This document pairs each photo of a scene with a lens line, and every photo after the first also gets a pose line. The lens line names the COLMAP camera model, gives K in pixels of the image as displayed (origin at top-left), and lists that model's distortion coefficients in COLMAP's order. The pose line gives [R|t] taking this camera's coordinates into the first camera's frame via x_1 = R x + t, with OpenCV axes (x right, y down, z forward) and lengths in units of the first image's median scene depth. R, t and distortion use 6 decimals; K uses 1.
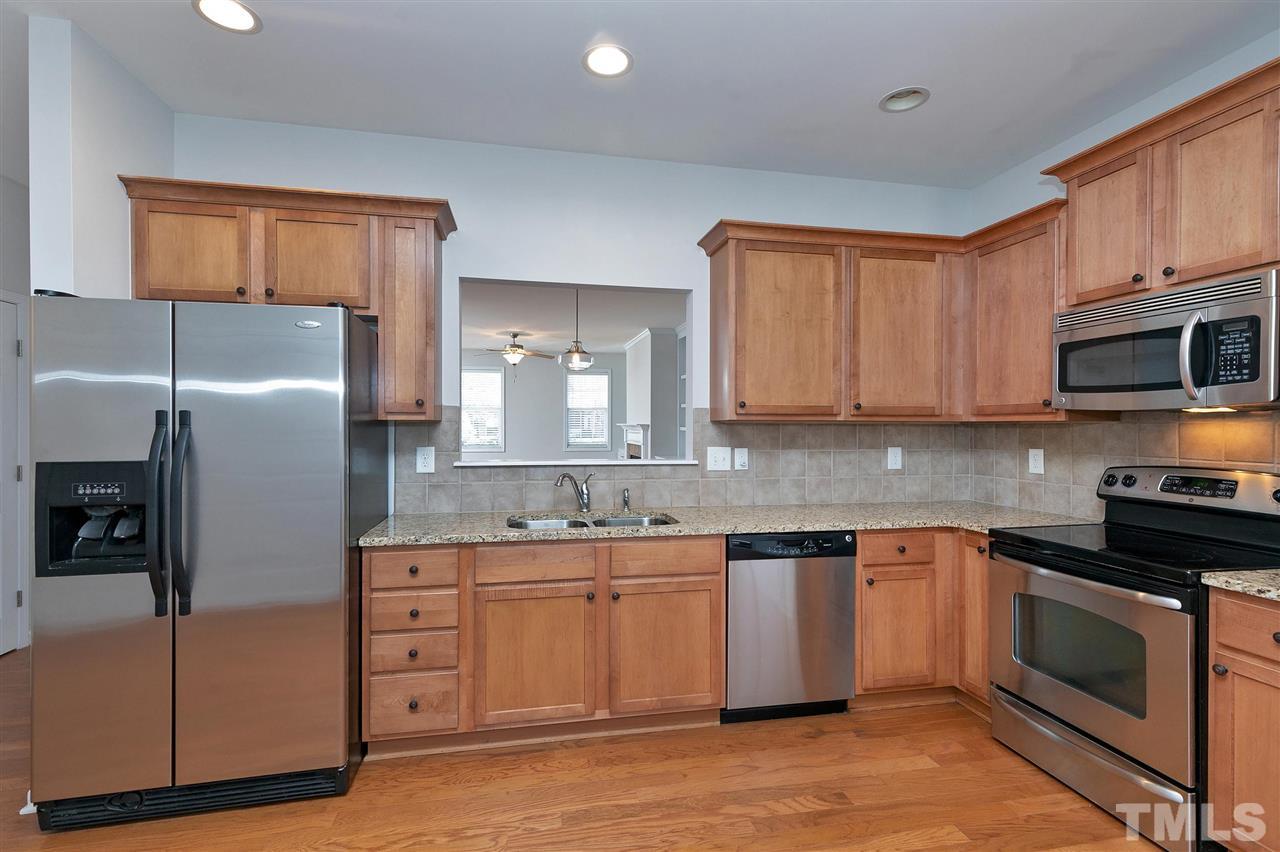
lens RADIAL K [[585.8, 0, 603.1], [0, 585.8, 428.9], [0, 0, 1]] dist [0.002489, 0.000246]
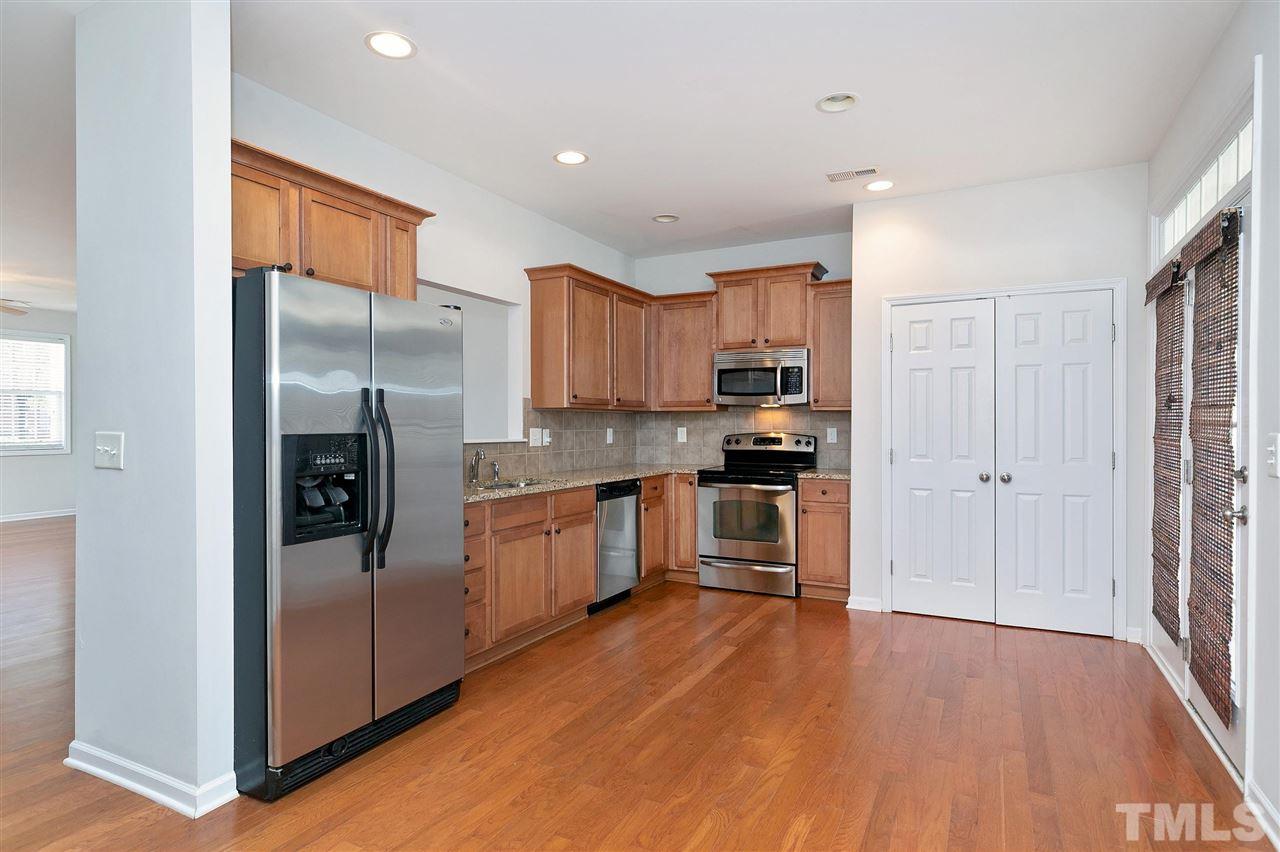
lens RADIAL K [[700.7, 0, 640.0], [0, 700.7, 426.0], [0, 0, 1]] dist [0.000466, 0.000012]
pose [[0.617527, -0.004549, 0.786537, -1.103514], [0.005412, 0.999984, 0.001535, 0.030847], [-0.786531, 0.003309, 0.617542, -0.178338]]
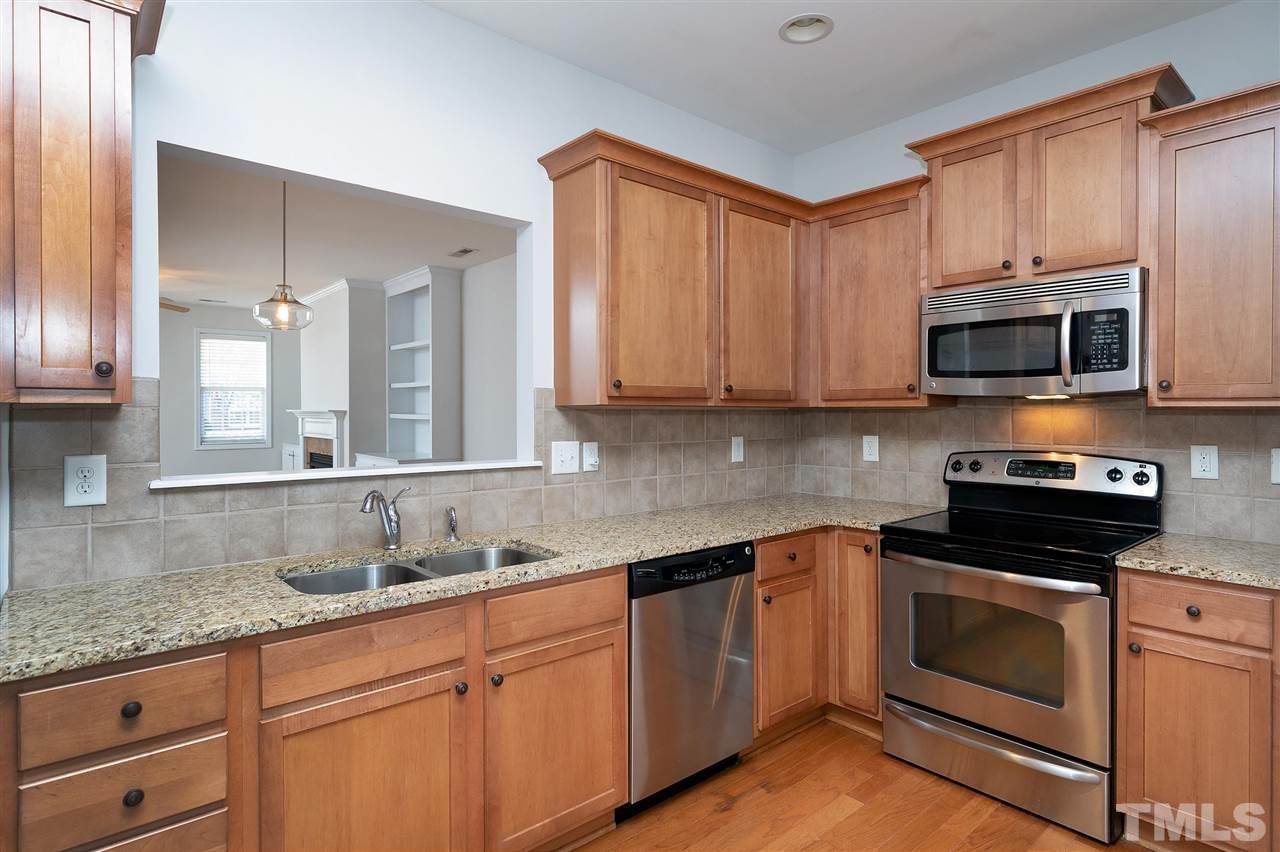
lens RADIAL K [[700.4, 0, 621.2], [0, 700.4, 414.7], [0, 0, 1]] dist [-0.001590, -0.001206]
pose [[0.865988, -0.004662, 0.500044, -0.226681], [0.005062, 0.999987, 0.000556, -0.003568], [-0.500040, 0.002050, 0.866000, 0.253360]]
